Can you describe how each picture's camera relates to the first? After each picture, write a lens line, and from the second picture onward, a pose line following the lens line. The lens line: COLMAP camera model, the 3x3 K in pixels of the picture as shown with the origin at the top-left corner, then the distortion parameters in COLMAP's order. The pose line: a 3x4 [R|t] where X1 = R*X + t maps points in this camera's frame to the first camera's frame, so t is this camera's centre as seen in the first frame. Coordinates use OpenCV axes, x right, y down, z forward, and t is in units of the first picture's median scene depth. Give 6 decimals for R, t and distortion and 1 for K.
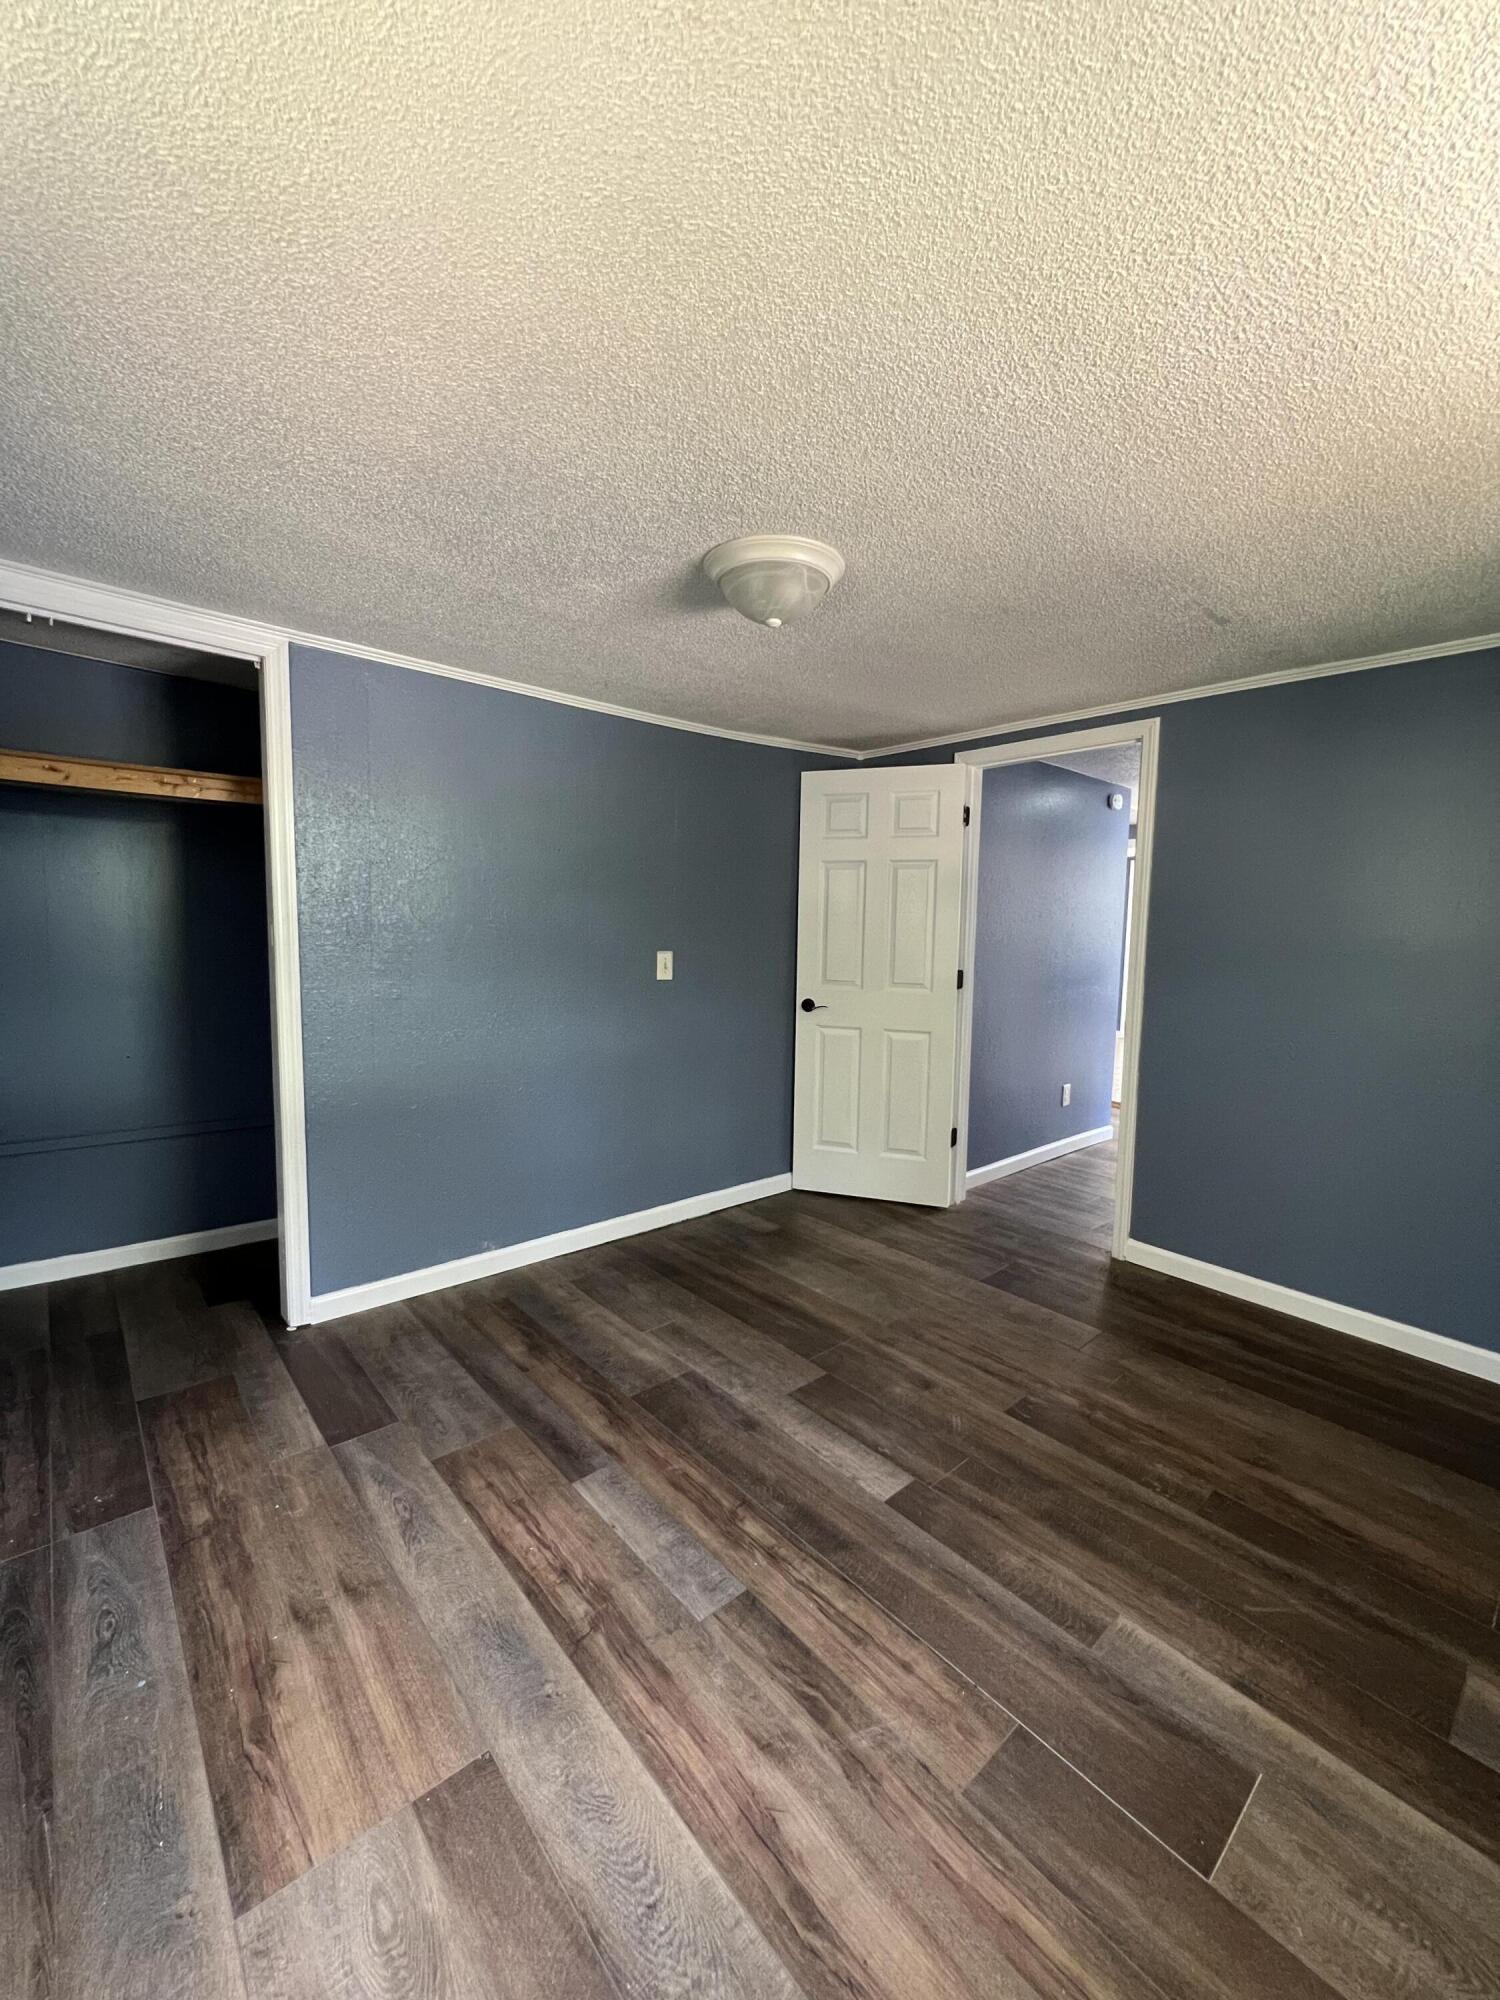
lens RADIAL K [[803.1, 0, 749.1], [0, 803.1, 998.1], [0, 0, 1]] dist [-0.002942, 0.000568]
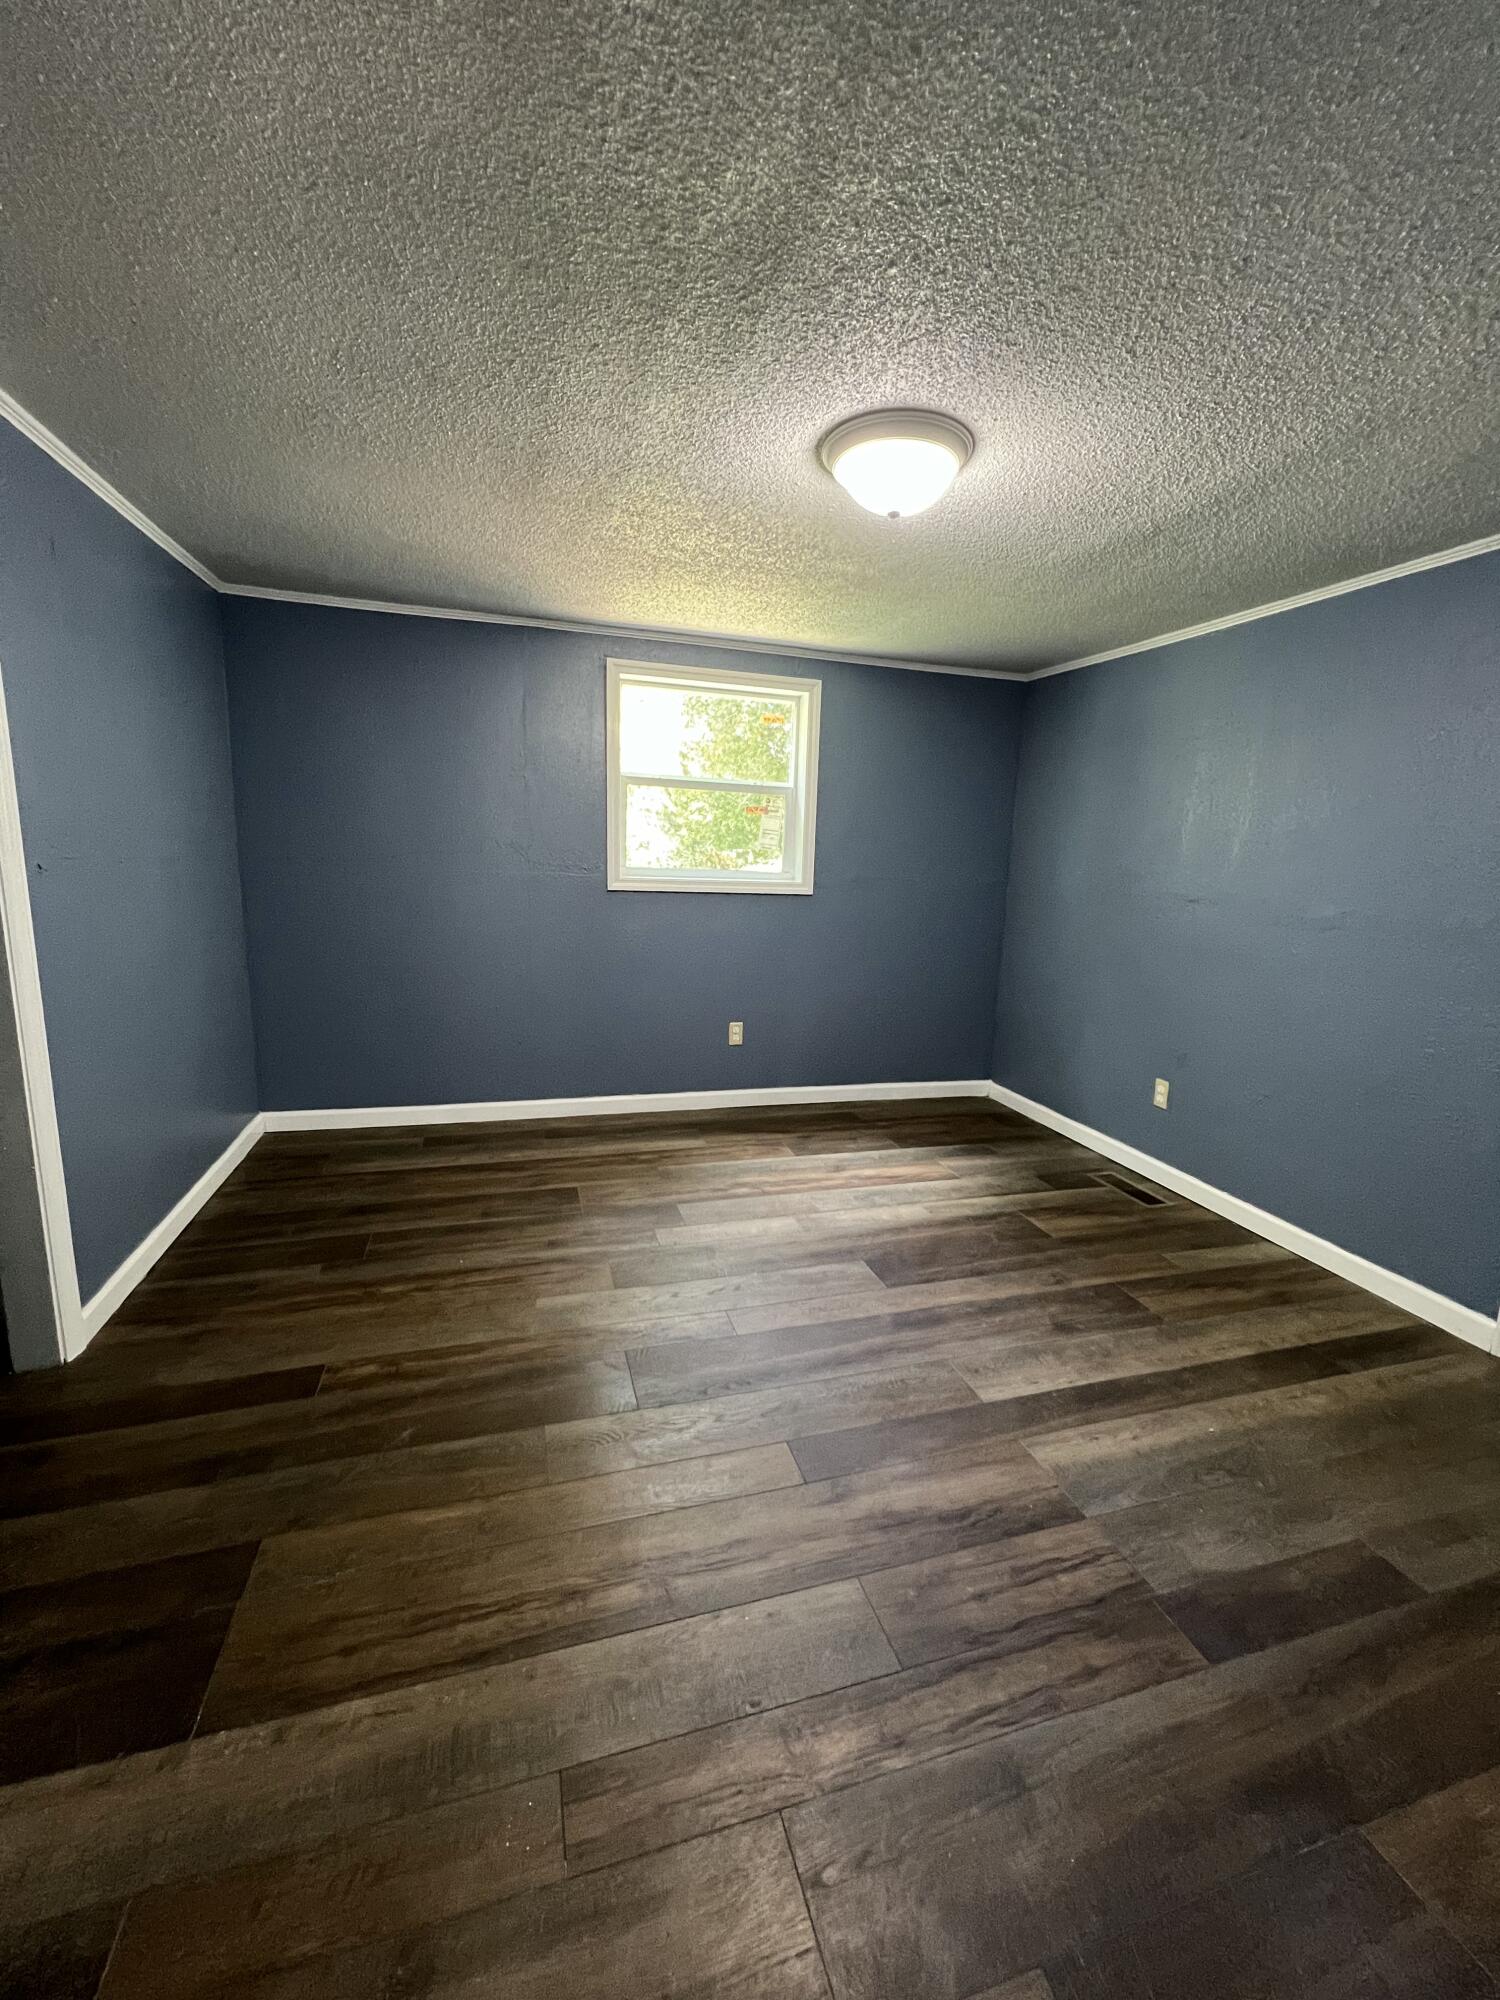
lens RADIAL K [[803.1, 0, 754.0], [0, 803.1, 998.4], [0, 0, 1]] dist [-0.002942, 0.000568]
pose [[0.407936, -0.165057, 0.897967, -1.785012], [0.057939, 0.986221, 0.154958, -0.001260], [-0.911170, -0.011186, 0.411878, 0.169593]]
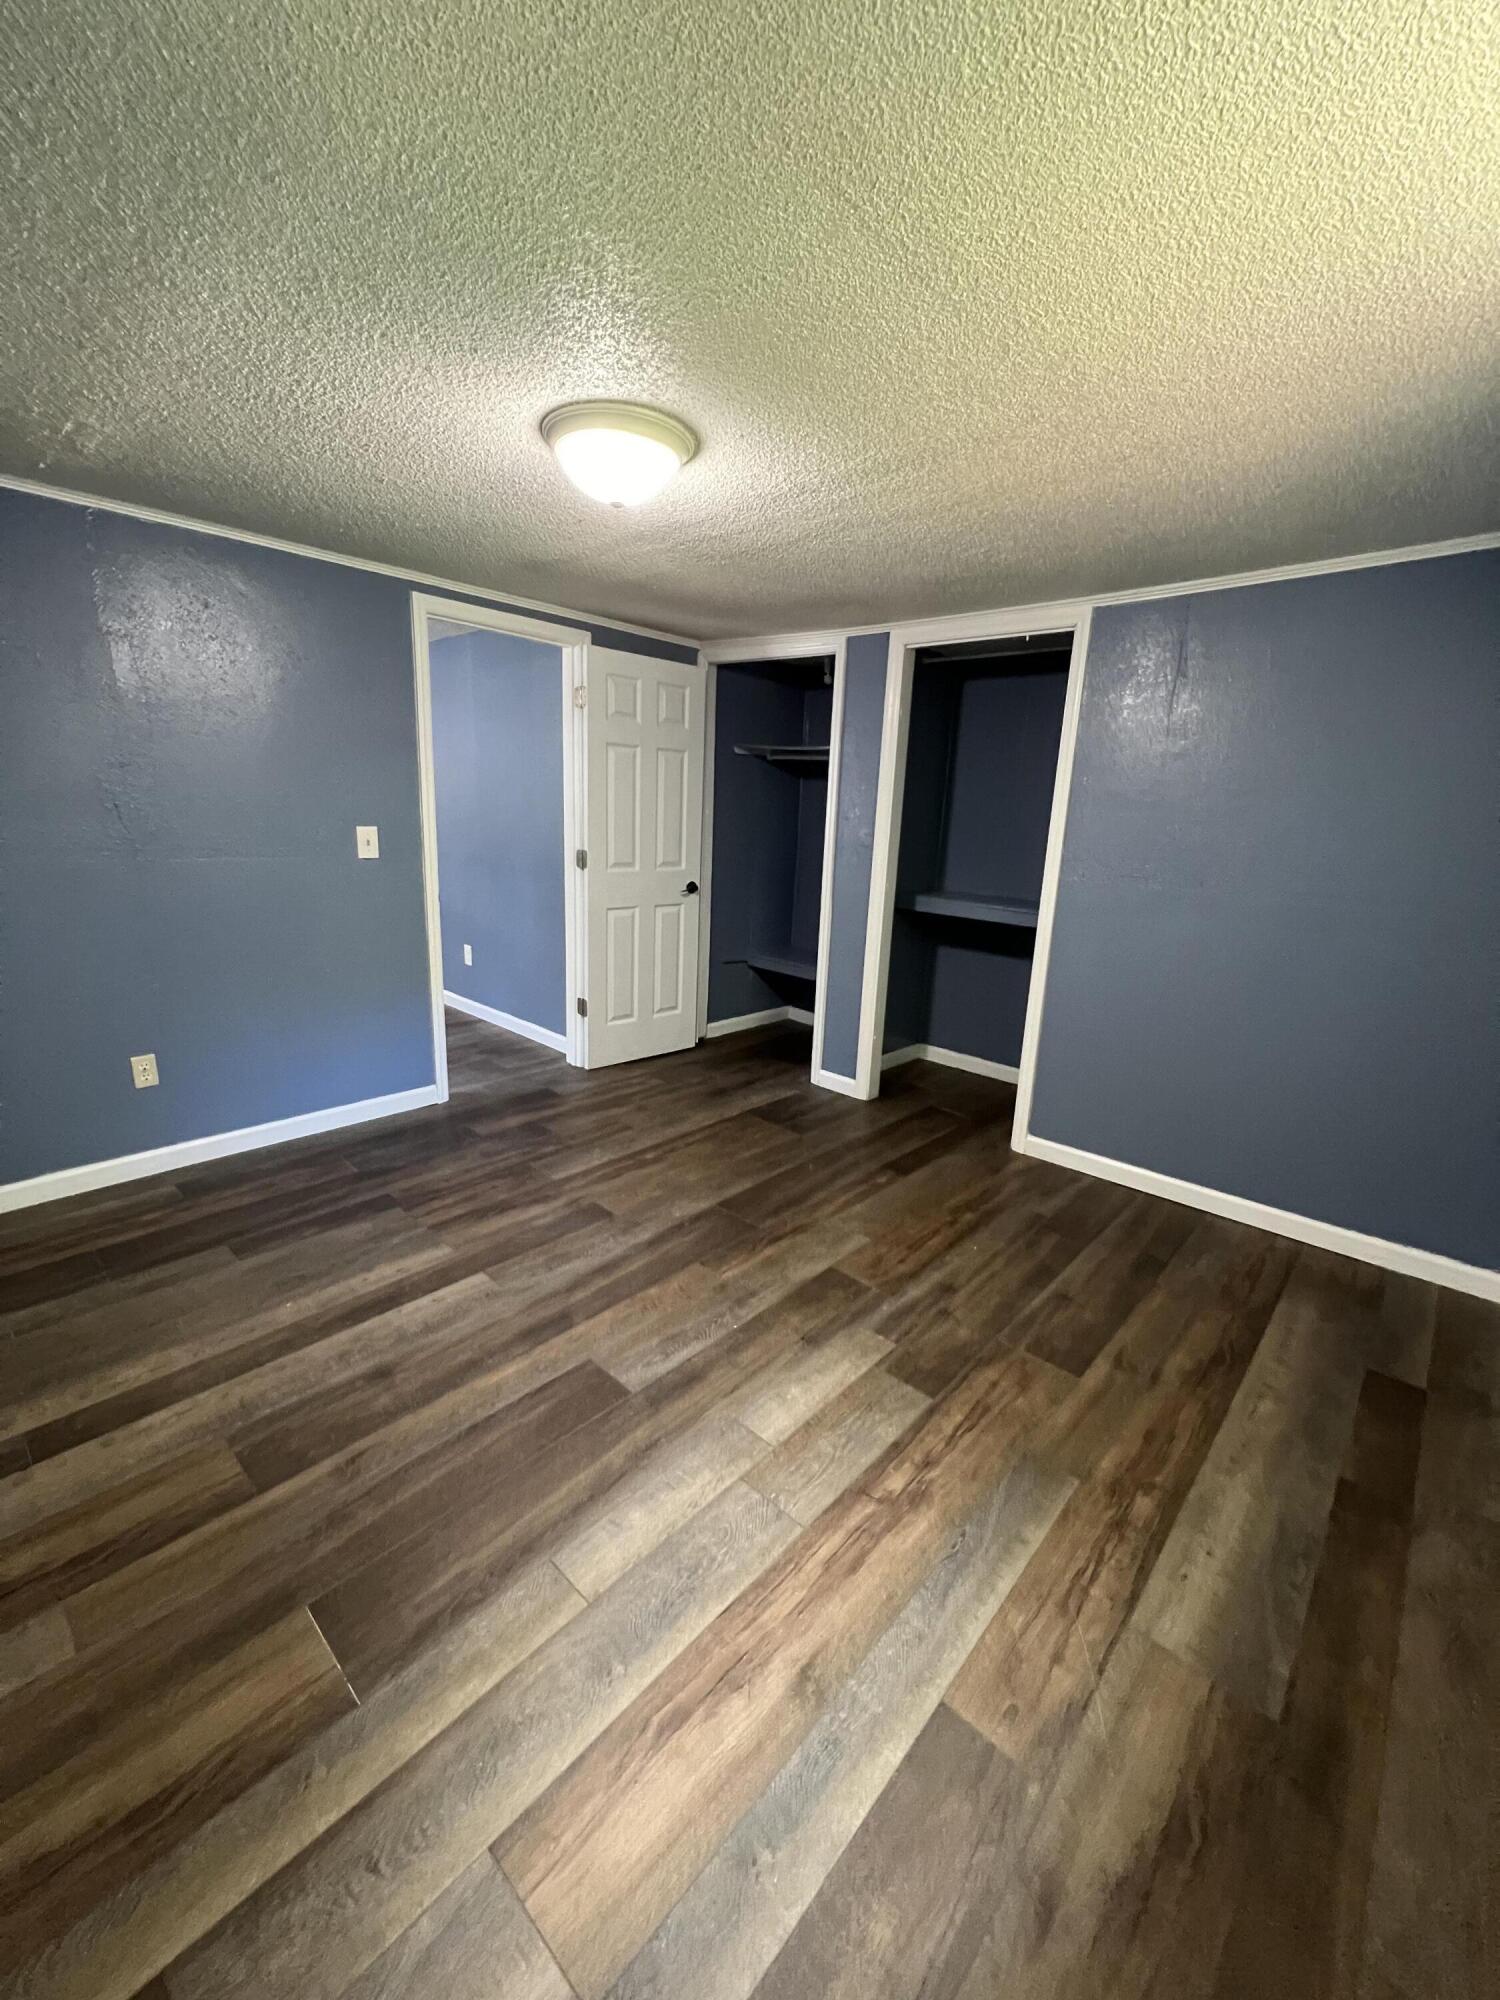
lens RADIAL K [[800.7, 0, 752.5], [0, 800.7, 996.0], [0, 0, 1]] dist [-0.002512, 0.000581]
pose [[0.114131, 0.213498, -0.970254, 0.635840], [-0.134453, 0.970969, 0.197840, -0.061893], [0.984325, 0.107874, 0.139523, 0.558989]]
